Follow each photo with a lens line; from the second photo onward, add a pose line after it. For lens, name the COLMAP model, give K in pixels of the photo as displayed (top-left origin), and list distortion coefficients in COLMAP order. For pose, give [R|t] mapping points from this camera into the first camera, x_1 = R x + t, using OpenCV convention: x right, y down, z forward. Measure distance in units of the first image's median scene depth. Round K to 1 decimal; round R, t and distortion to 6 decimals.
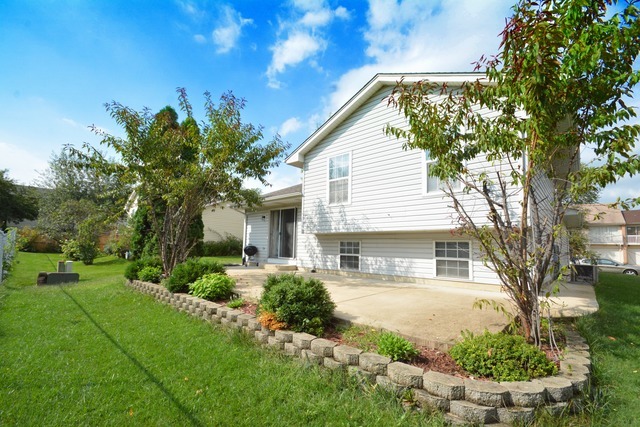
lens RADIAL K [[279.5, 0, 322.7], [0, 279.5, 224.6], [0, 0, 1]] dist [0.017338, -0.017153]
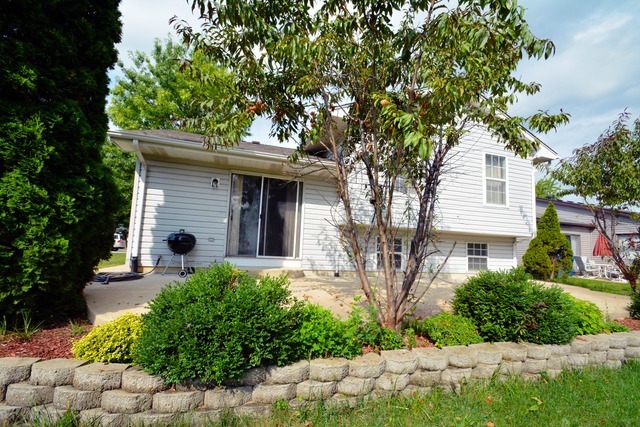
lens RADIAL K [[279.5, 0, 322.7], [0, 279.5, 224.6], [0, 0, 1]] dist [0.017338, -0.017153]
pose [[0.491126, 0.062836, 0.868819, -0.698052], [-0.112835, 0.993581, -0.008075, 0.045237], [-0.863750, -0.094068, 0.495063, 0.674115]]
